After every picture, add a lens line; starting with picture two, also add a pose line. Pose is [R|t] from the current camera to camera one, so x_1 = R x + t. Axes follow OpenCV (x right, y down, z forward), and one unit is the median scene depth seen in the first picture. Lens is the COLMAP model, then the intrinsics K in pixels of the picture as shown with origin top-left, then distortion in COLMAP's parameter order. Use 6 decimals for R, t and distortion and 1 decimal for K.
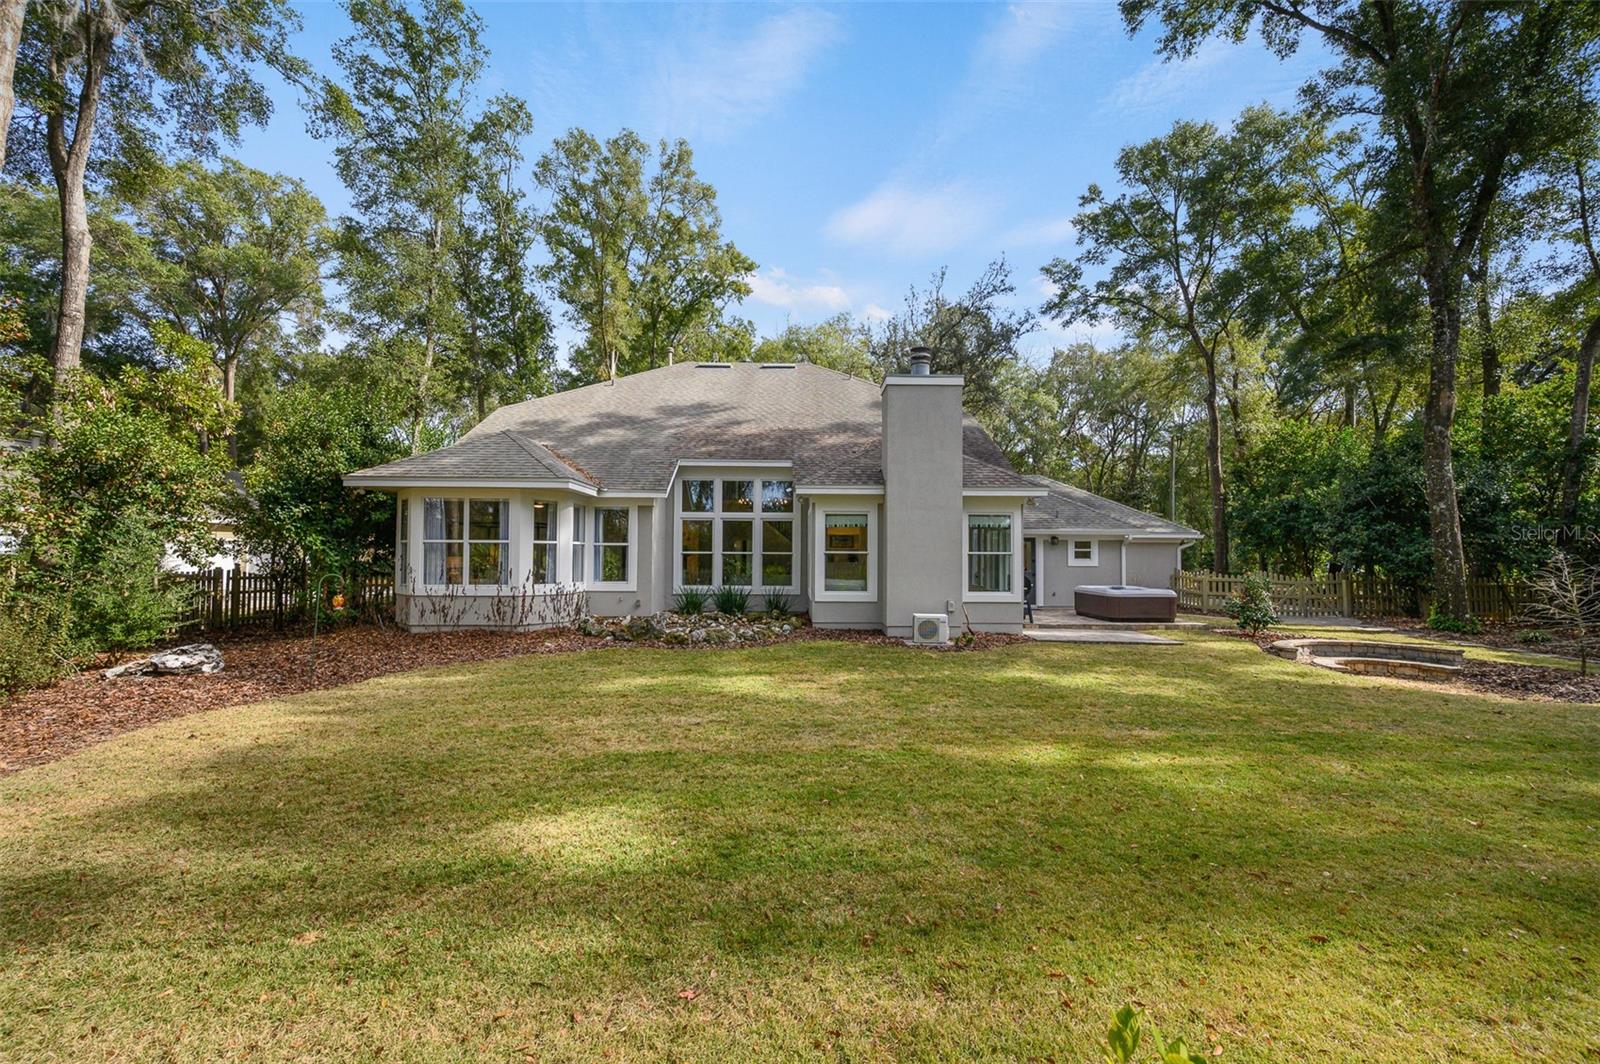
lens RADIAL K [[653.7, 0, 800.0], [0, 653.7, 532.0], [0, 0, 1]] dist [0.001108, -0.000179]
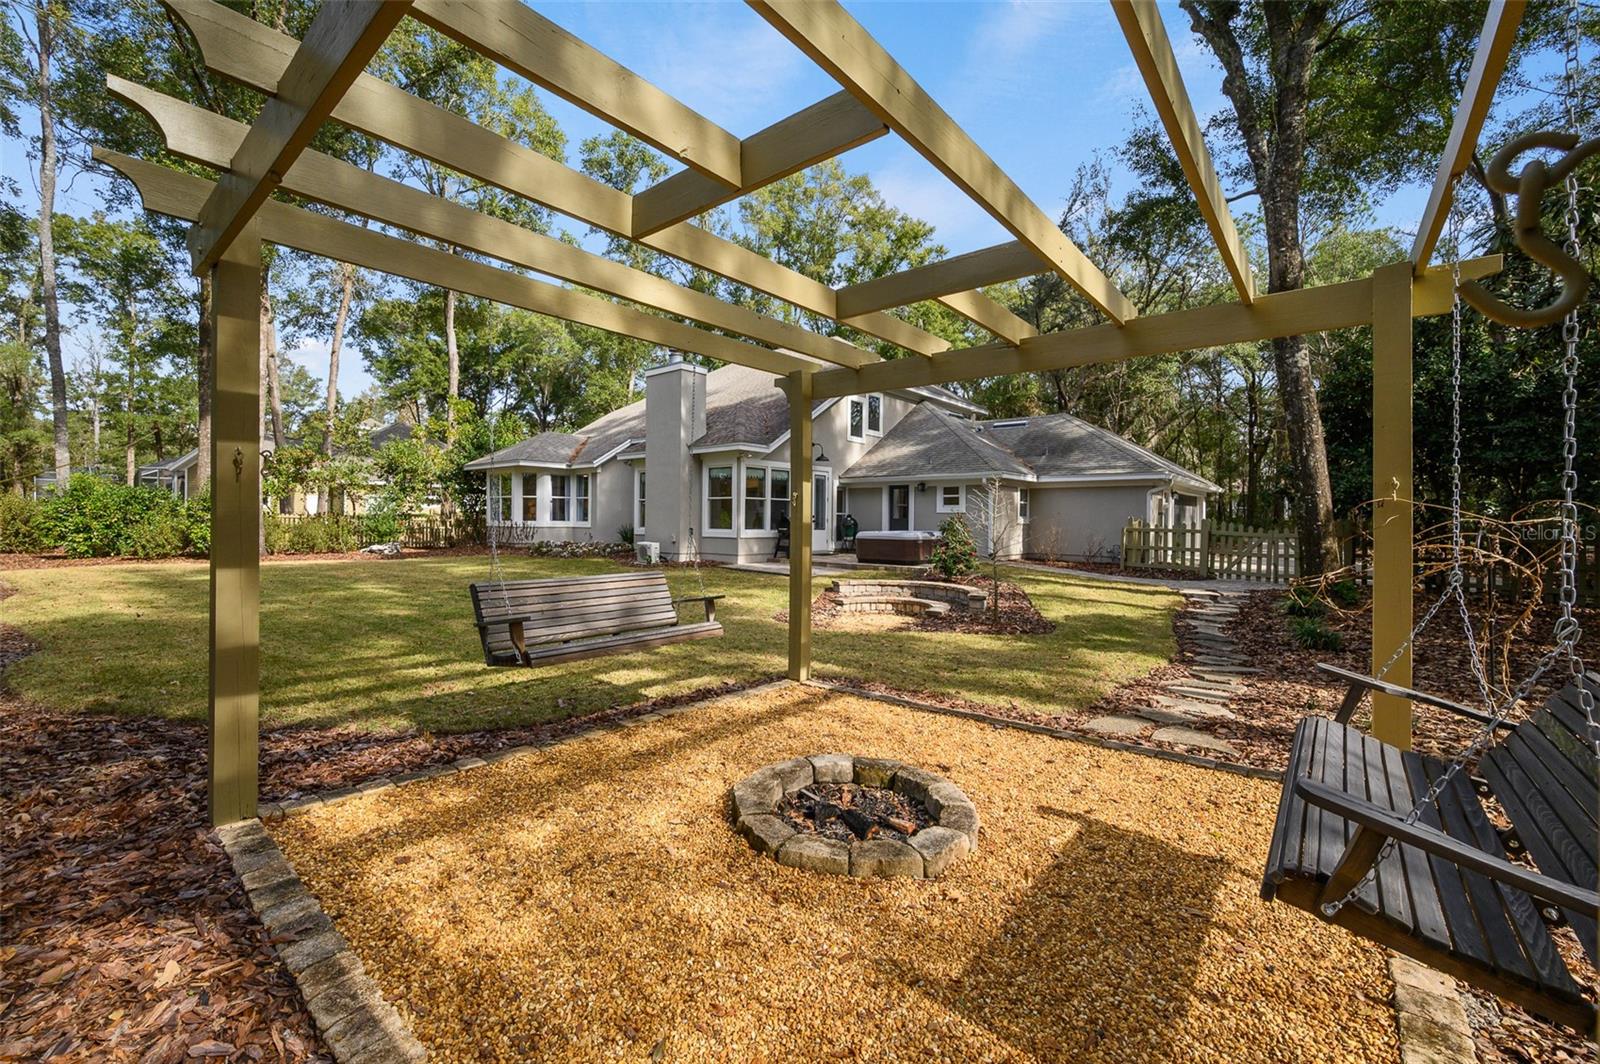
lens RADIAL K [[639.7, 0, 806.6], [0, 639.7, 536.7], [0, 0, 1]] dist [-0.001454, -0.000169]
pose [[0.757374, 0.020181, -0.652669, 0.738522], [0.020191, 0.998321, 0.054299, 0.026445], [0.652669, -0.054303, 0.755695, 0.112143]]
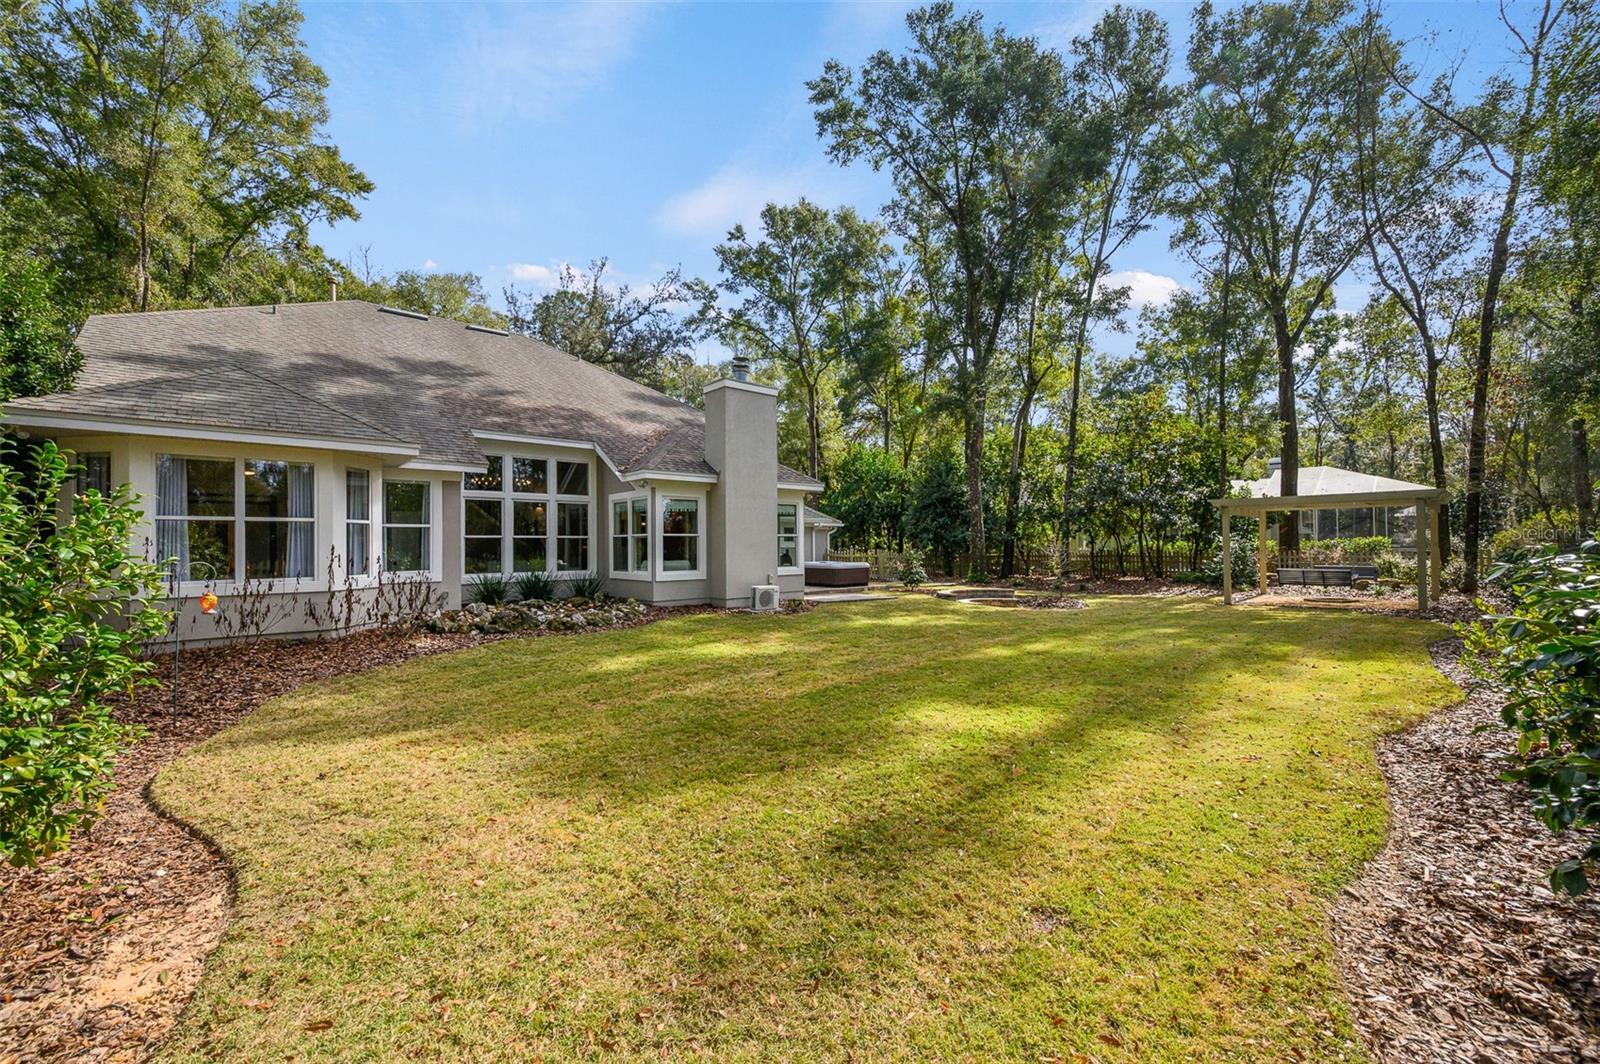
lens RADIAL K [[638.8, 0, 801.8], [0, 638.8, 551.7], [0, 0, 1]] dist [0.000491, -0.000783]
pose [[0.756630, -0.015601, 0.653657, -0.308388], [-0.015692, 0.998994, 0.042008, 0.007551], [-0.653655, -0.042041, 0.755624, 0.045432]]
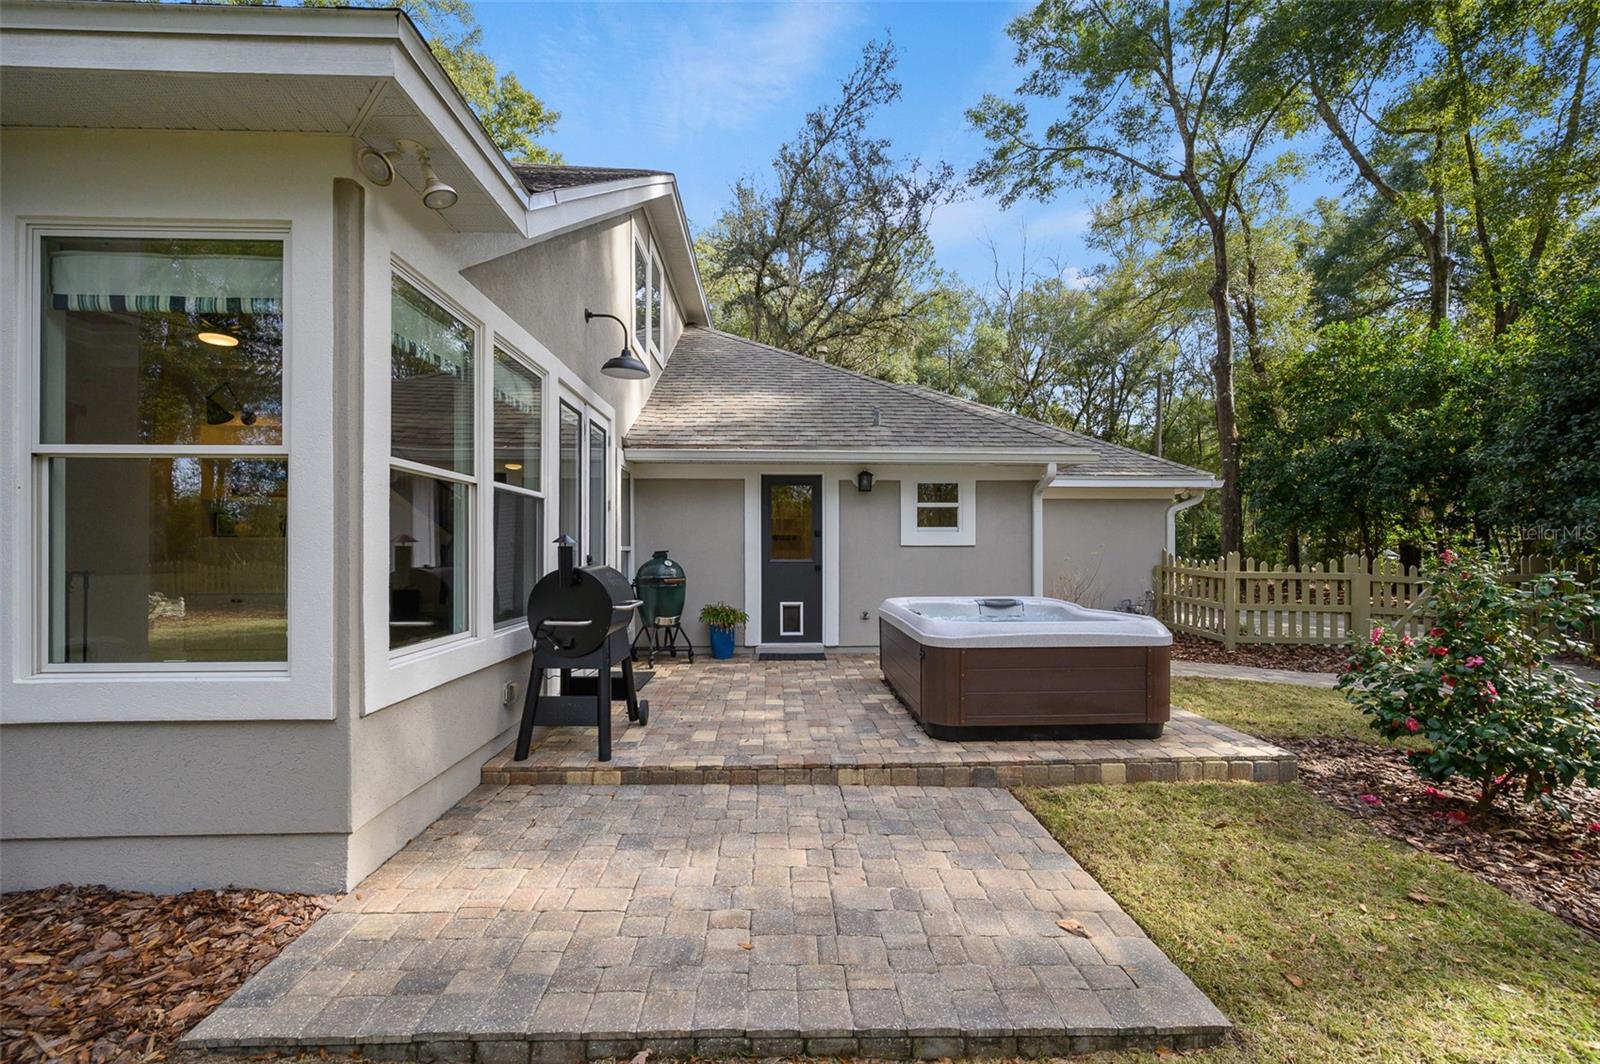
lens RADIAL K [[656.1, 0, 806.7], [0, 656.1, 541.4], [0, 0, 1]] dist [-0.001143, -0.000297]
pose [[0.999662, -0.006896, 0.025071, 0.282373], [0.006343, 0.999736, 0.022062, 0.033448], [-0.025217, -0.021896, 0.999442, 0.494412]]
